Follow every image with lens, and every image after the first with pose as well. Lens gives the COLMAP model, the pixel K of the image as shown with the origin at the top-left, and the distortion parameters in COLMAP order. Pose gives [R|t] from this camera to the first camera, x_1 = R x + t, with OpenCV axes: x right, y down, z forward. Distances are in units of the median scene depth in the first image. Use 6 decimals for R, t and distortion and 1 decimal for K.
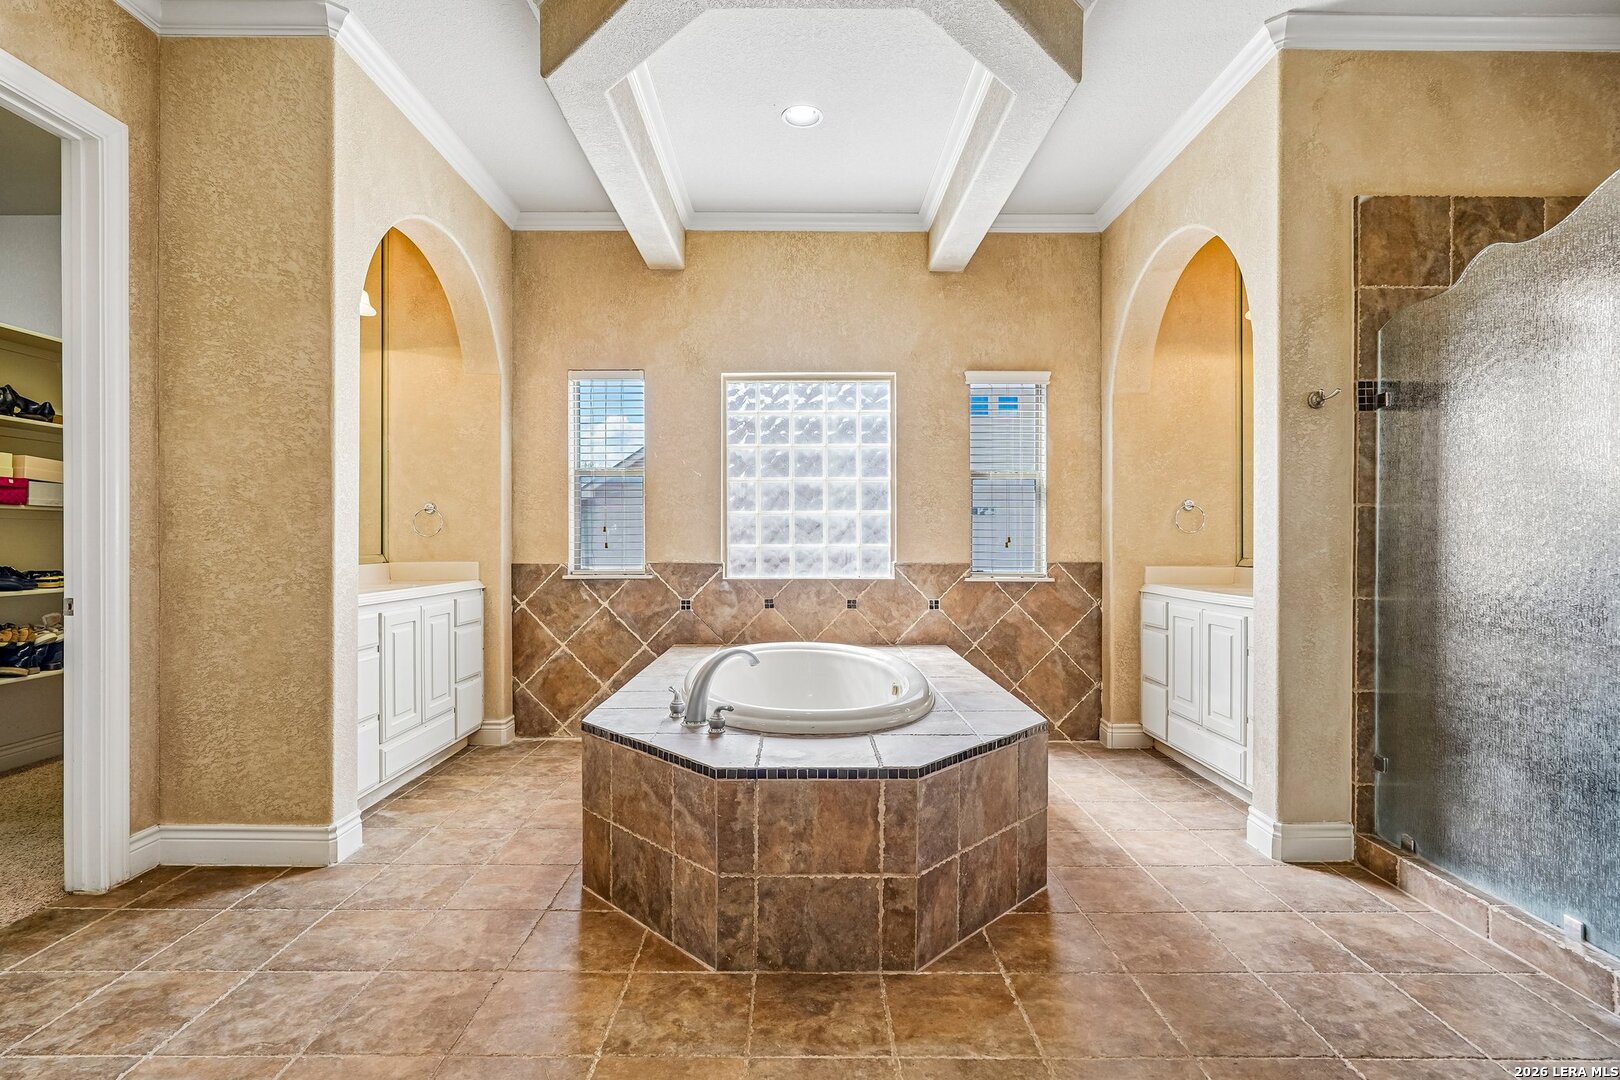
lens RADIAL K [[780.1, 0, 797.7], [0, 780.1, 540.6], [0, 0, 1]] dist [-0.013357, 0.009283]
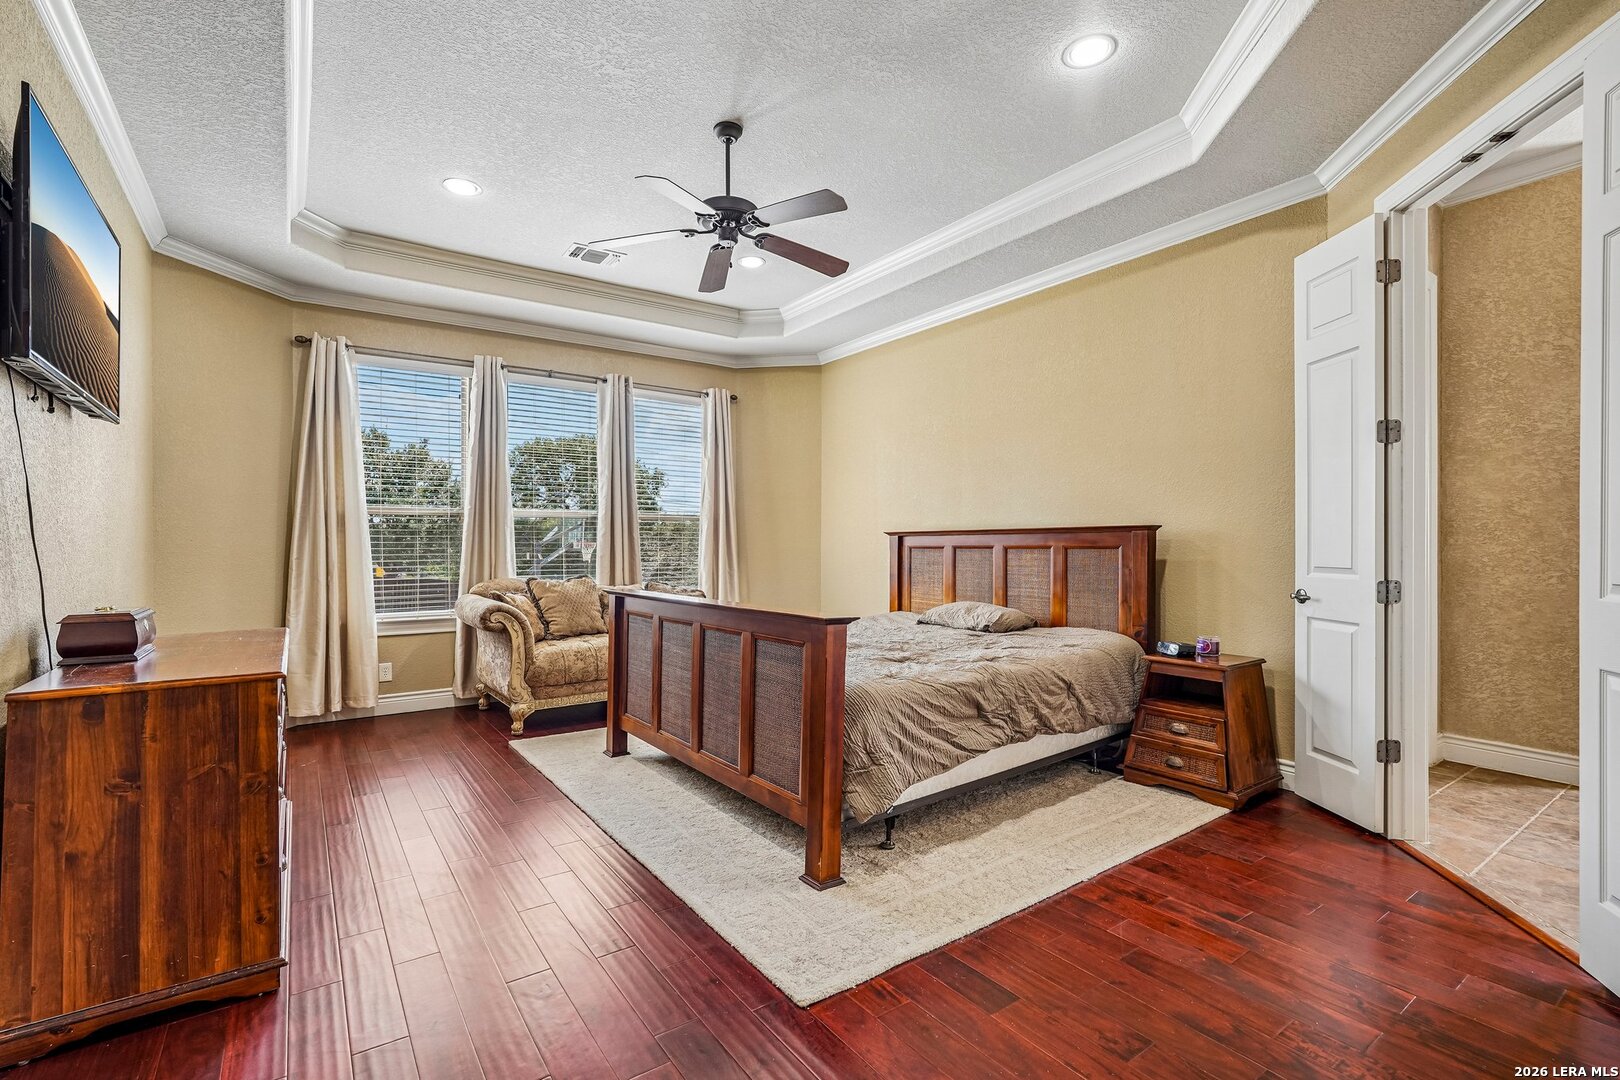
lens RADIAL K [[740.3, 0, 804.0], [0, 740.3, 547.6], [0, 0, 1]] dist [-0.004180, 0.000554]
pose [[0.566598, 0.002687, -0.823990, -0.217845], [0.000978, 0.999992, 0.003934, -0.000065], [0.823994, -0.003035, 0.566591, -0.521610]]
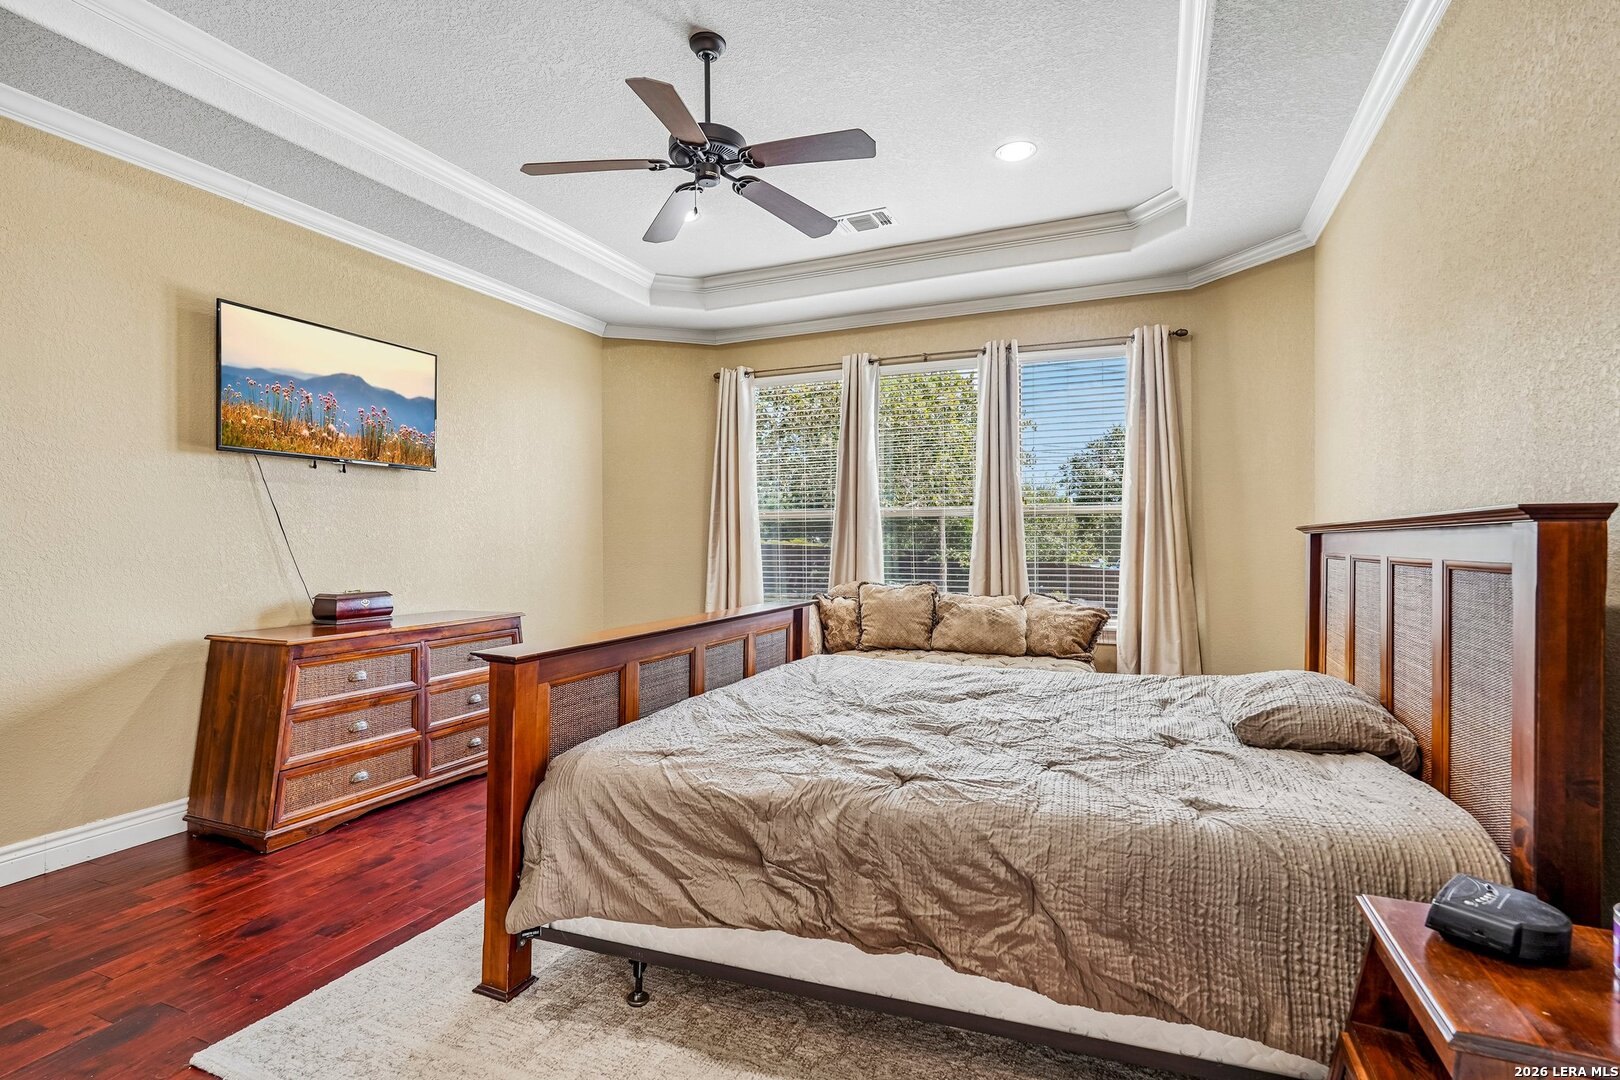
lens RADIAL K [[780.1, 0, 797.7], [0, 780.1, 540.6], [0, 0, 1]] dist [-0.013357, 0.009283]
pose [[-0.407476, 0.002561, -0.913212, -0.322962], [0.002792, 0.999995, 0.001559, -0.010804], [0.913212, -0.001914, -0.407481, 0.169239]]
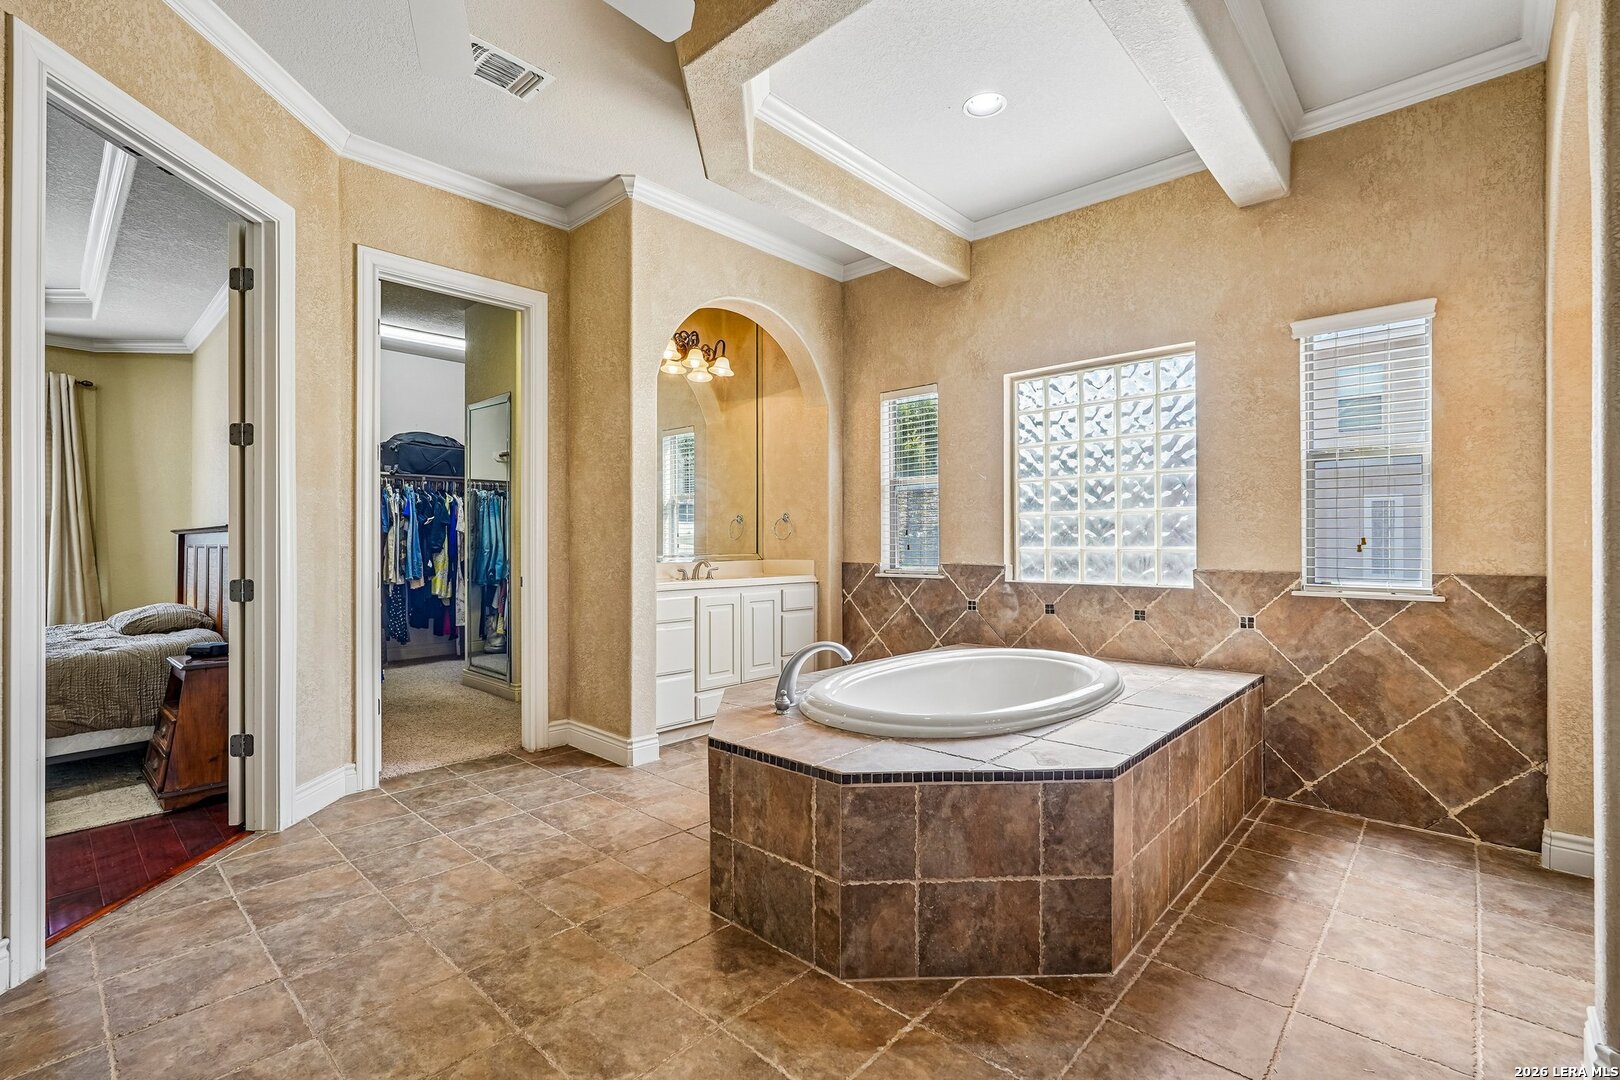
lens RADIAL K [[736.2, 0, 792.3], [0, 736.2, 540.8], [0, 0, 1]] dist [-0.014919, 0.009791]
pose [[0.724355, -0.002841, -0.689421, 0.357497], [0.001060, 0.999995, -0.003008, -0.000011], [0.689426, 0.001448, 0.724354, 0.134863]]
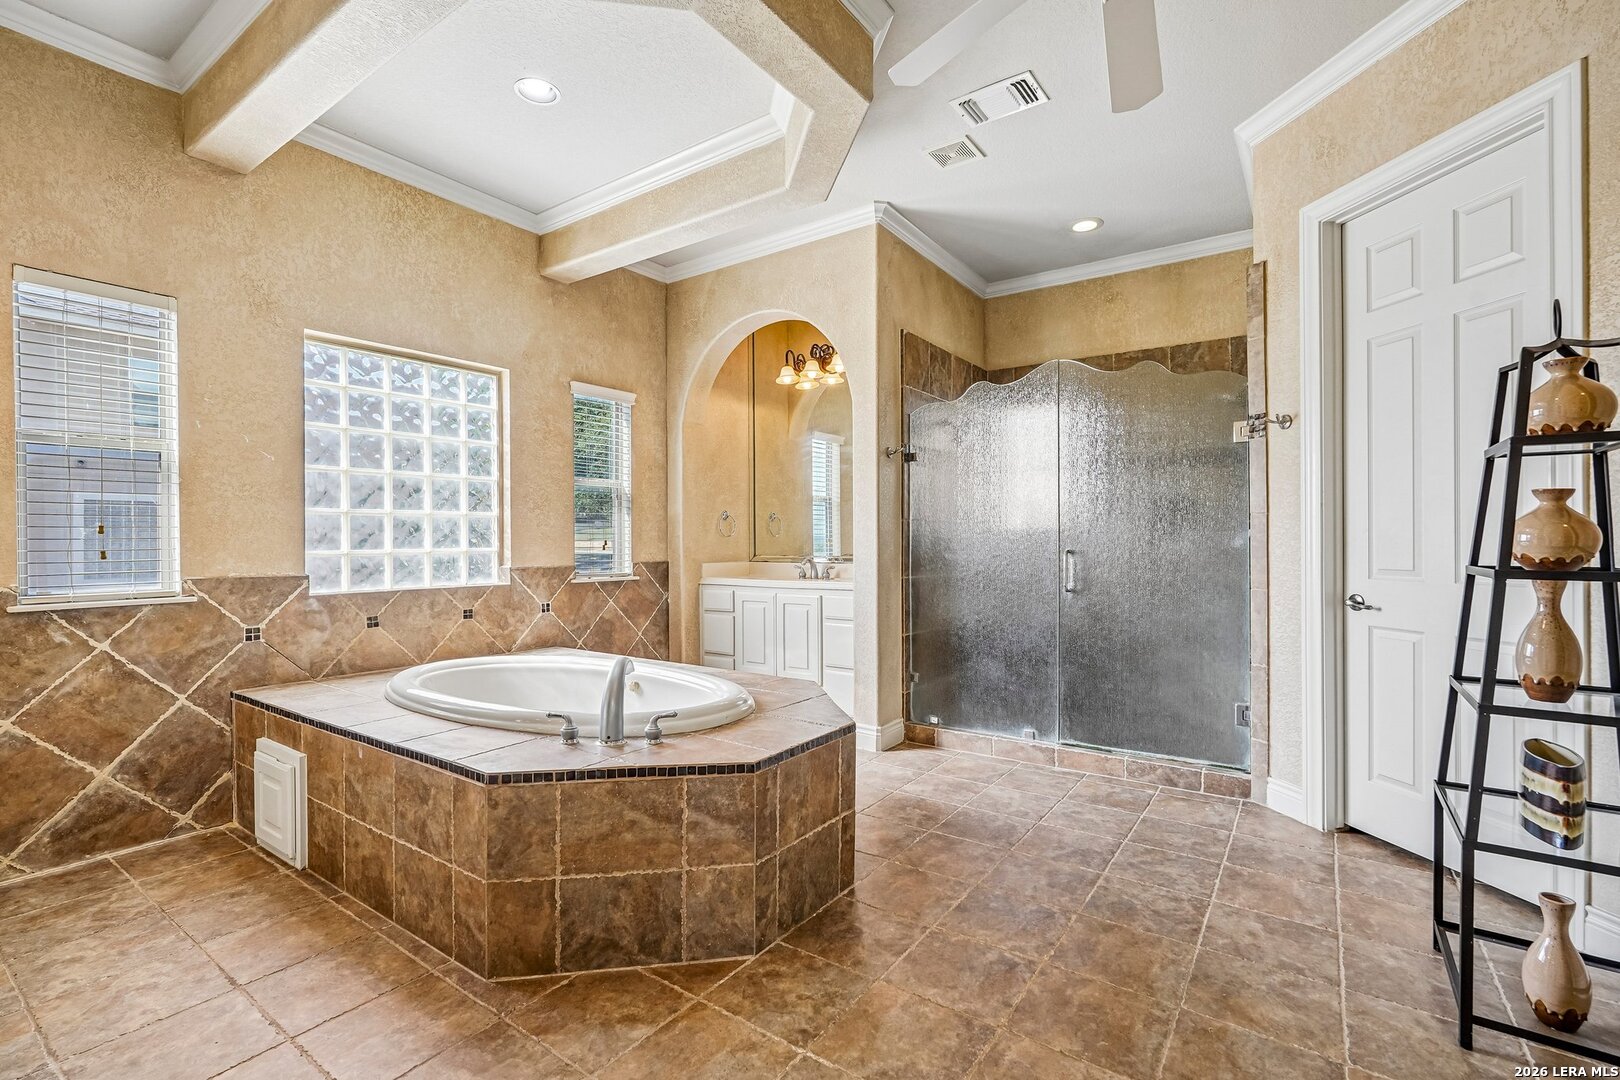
lens RADIAL K [[744.5, 0, 810.0], [0, 744.5, 540.0], [0, 0, 1]] dist [-0.015951, 0.009047]
pose [[0.569634, -0.002545, 0.821895, -0.420449], [0.005426, 0.999985, -0.000664, -0.002739], [-0.821881, 0.004838, 0.569639, 0.175213]]
